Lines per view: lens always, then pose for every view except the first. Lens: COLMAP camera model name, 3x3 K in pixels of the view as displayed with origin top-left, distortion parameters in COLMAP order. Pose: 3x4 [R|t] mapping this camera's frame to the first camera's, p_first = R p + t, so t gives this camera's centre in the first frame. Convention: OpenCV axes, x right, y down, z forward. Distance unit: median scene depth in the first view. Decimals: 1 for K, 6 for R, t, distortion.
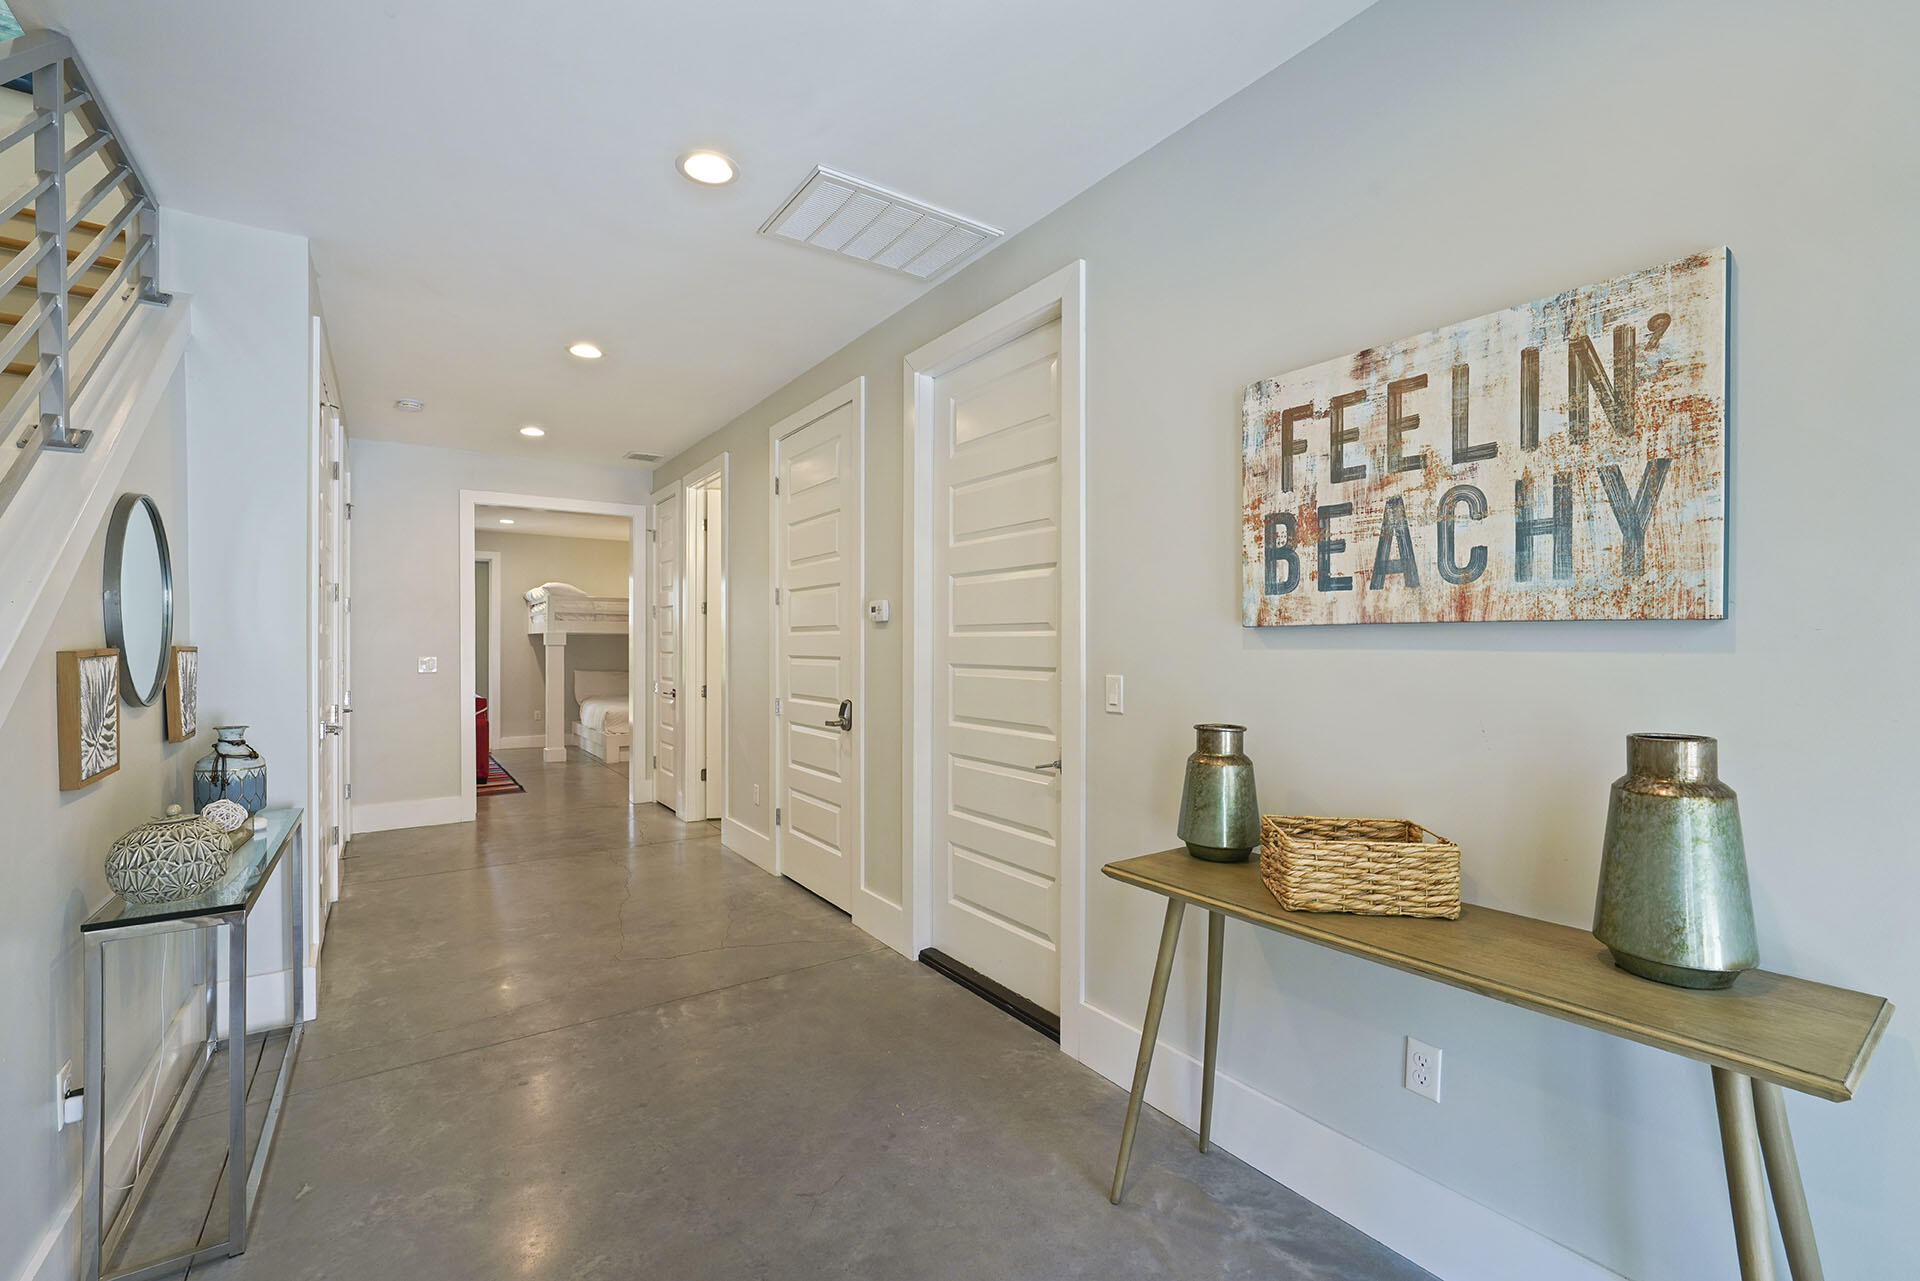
lens RADIAL K [[831.7, 0, 964.4], [0, 831.7, 643.5], [0, 0, 1]] dist [-0.004166, 0.002205]
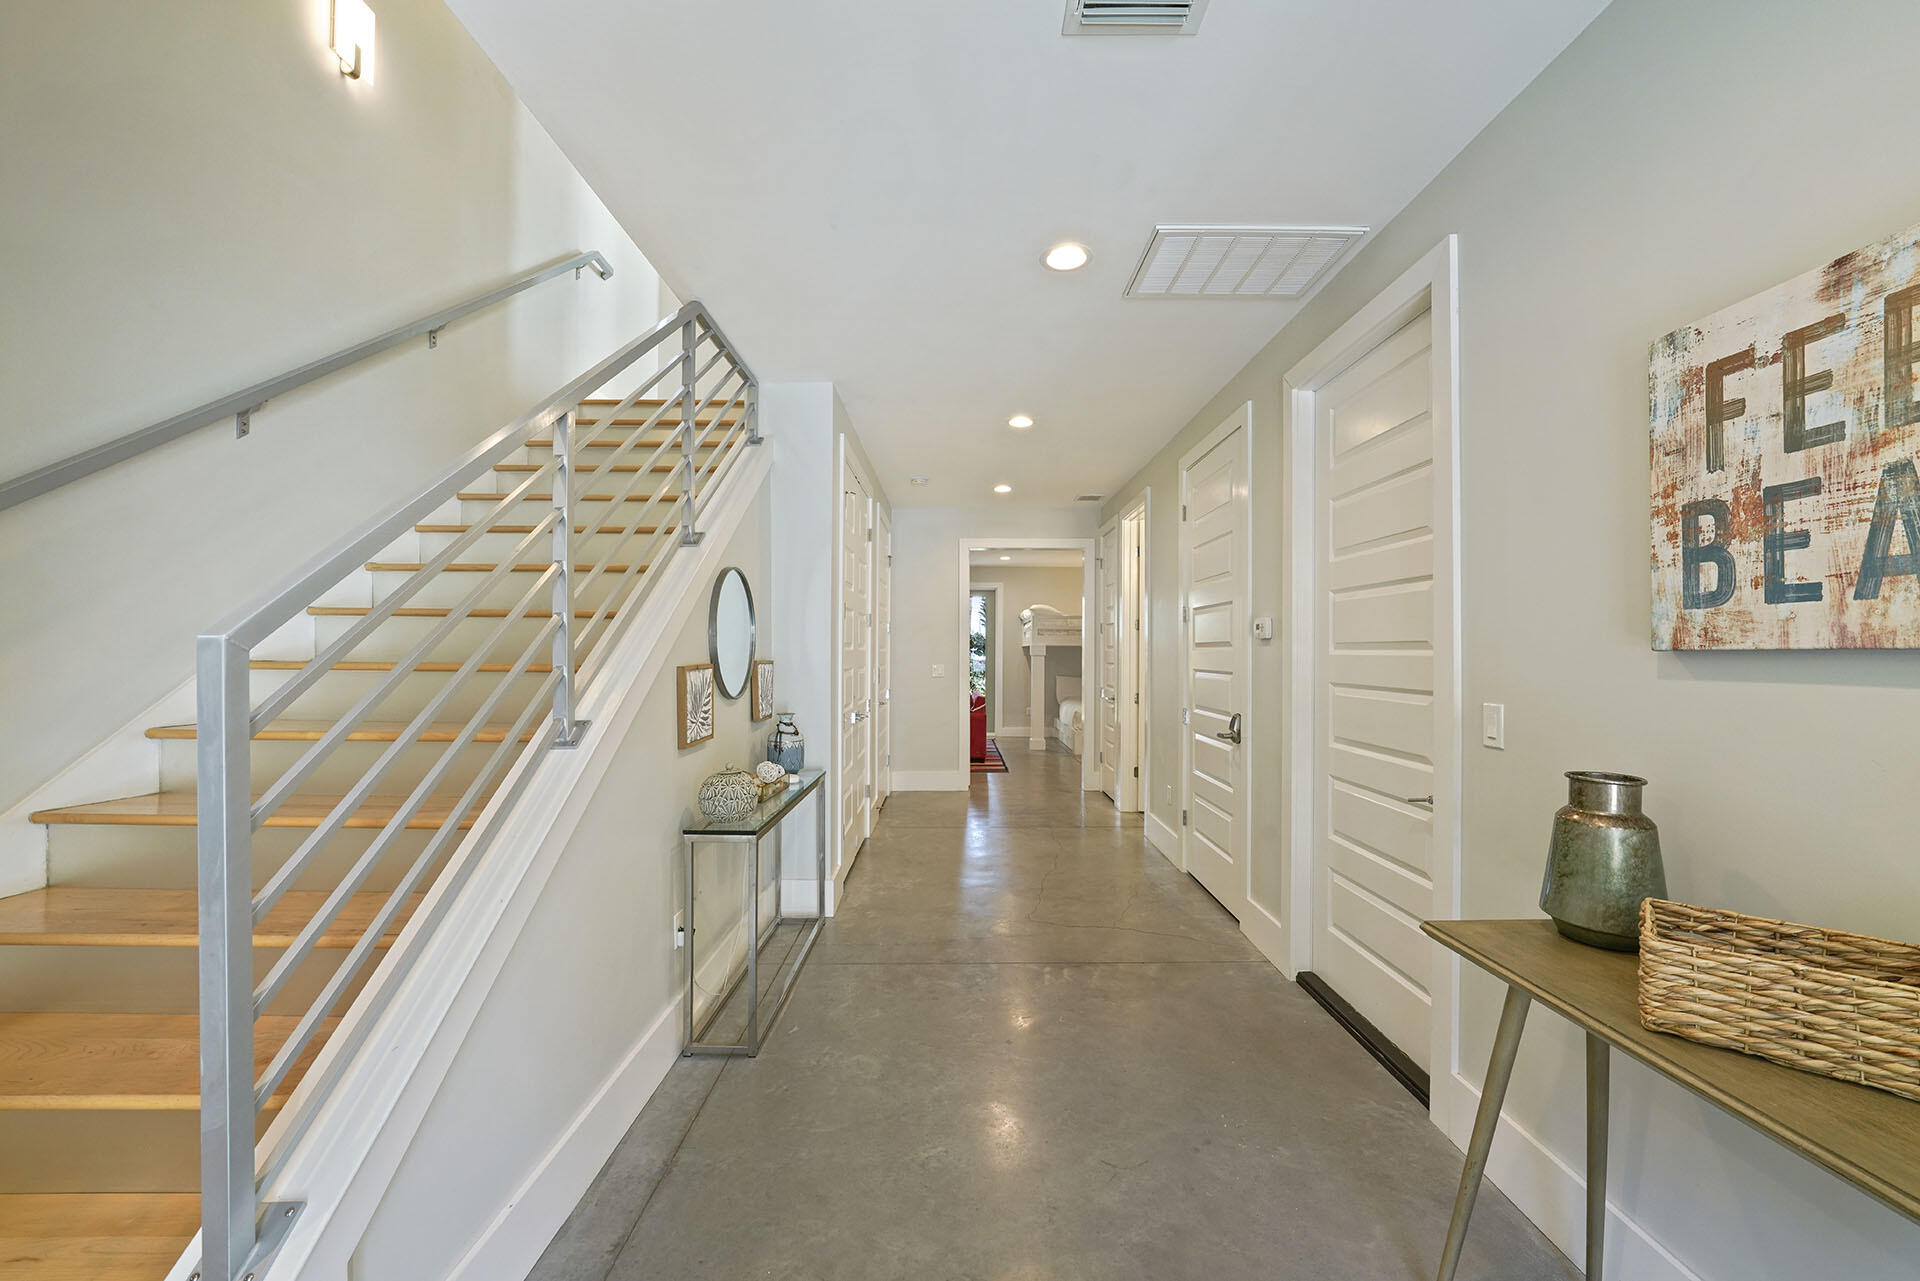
lens RADIAL K [[749.1, 0, 952.9], [0, 749.1, 644.5], [0, 0, 1]] dist [-0.011223, 0.003489]
pose [[0.820271, -0.003672, -0.571964, 0.162398], [-0.001918, 0.999956, -0.009170, -0.014913], [0.571972, 0.008619, 0.820228, 0.046705]]
